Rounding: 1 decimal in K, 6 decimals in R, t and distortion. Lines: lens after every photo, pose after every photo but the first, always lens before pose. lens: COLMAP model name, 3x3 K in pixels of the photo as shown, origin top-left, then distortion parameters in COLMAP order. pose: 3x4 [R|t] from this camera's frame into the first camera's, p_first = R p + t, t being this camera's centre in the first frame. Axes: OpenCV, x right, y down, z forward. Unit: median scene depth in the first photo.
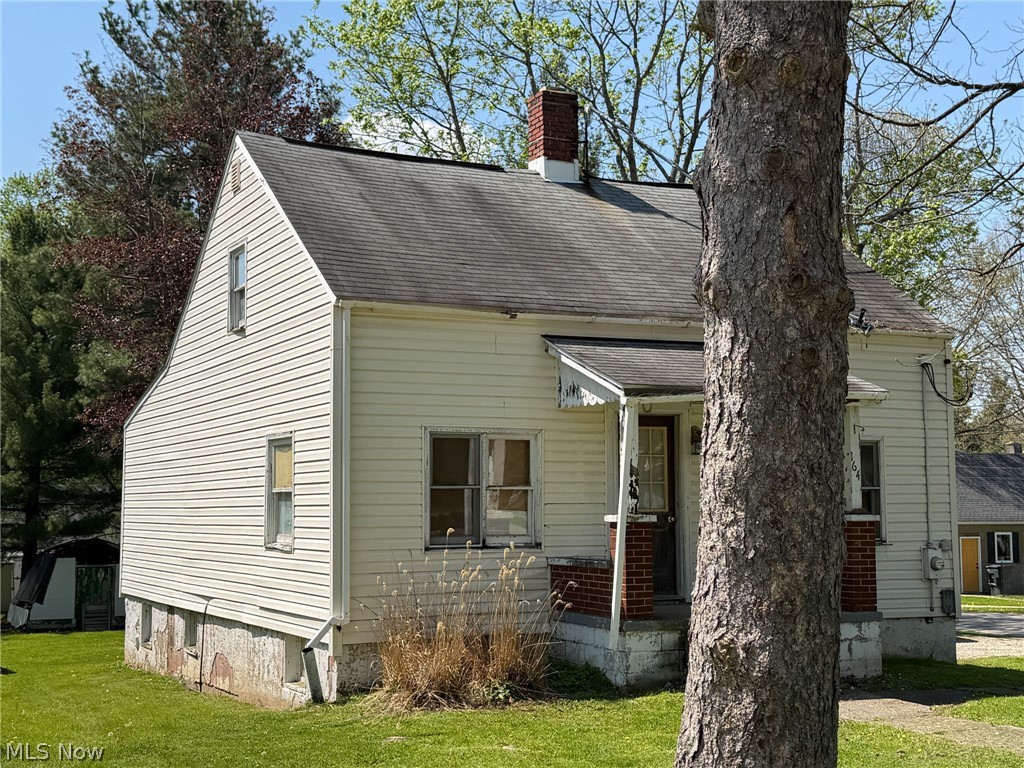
lens RADIAL K [[1409.5, 0, 521.9], [0, 1409.5, 376.0], [0, 0, 1]] dist [0.024663, 0.000000]
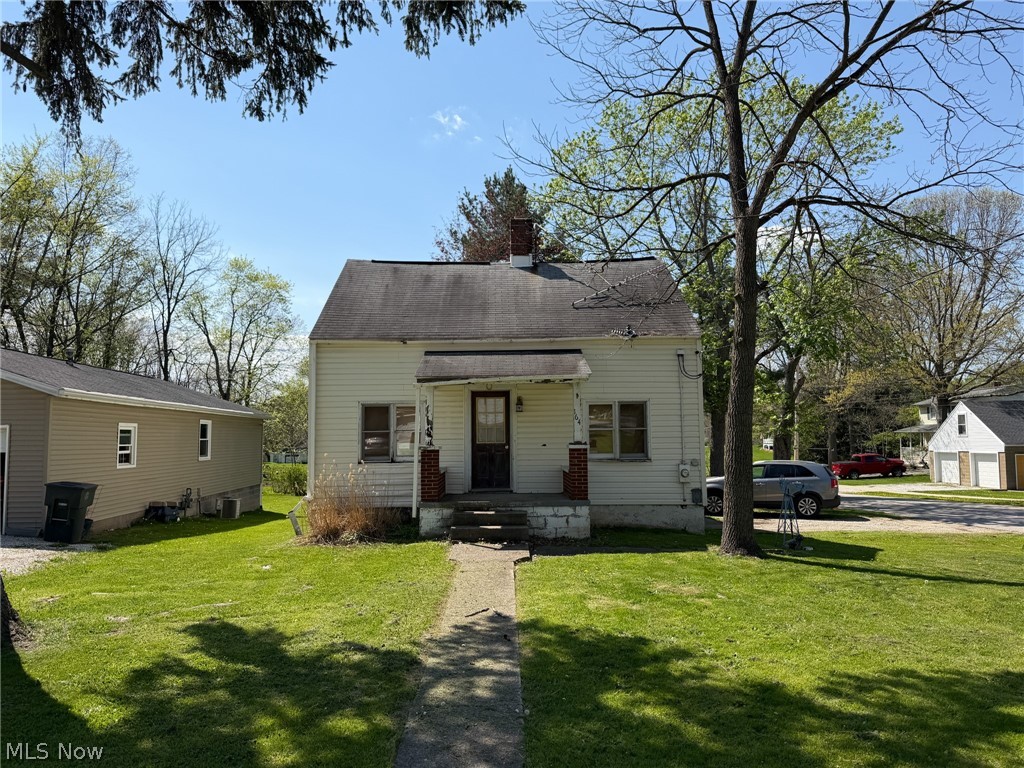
lens RADIAL K [[705.8, 0, 520.8], [0, 705.8, 378.7], [0, 0, 1]] dist [0.036201, -0.016974]
pose [[0.914528, -0.039334, -0.402607, 0.504721], [0.043517, 0.999052, 0.001243, 0.012142], [0.402176, -0.018657, 0.915372, 0.167726]]
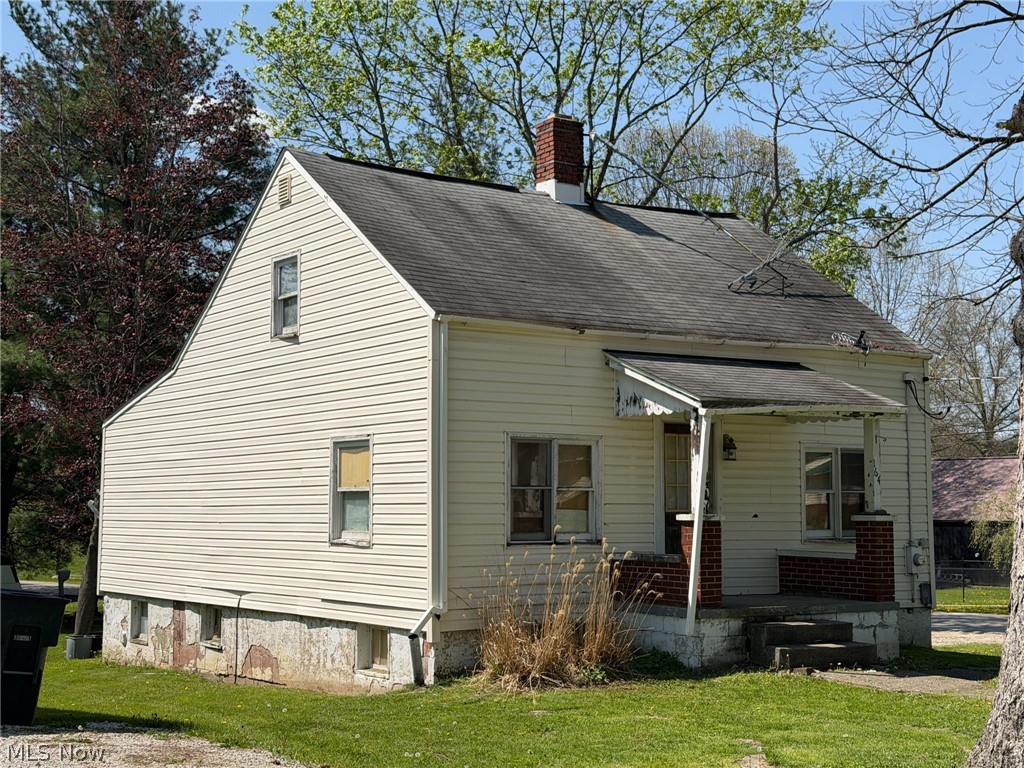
lens RADIAL K [[1409.5, 0, 522.8], [0, 1409.5, 378.8], [0, 0, 1]] dist [0.024663, 0.000000]
pose [[0.989953, 0.019531, 0.140039, -0.194900], [-0.019746, 0.999805, 0.000146, -0.005261], [-0.140008, -0.002909, 0.990146, -0.072522]]
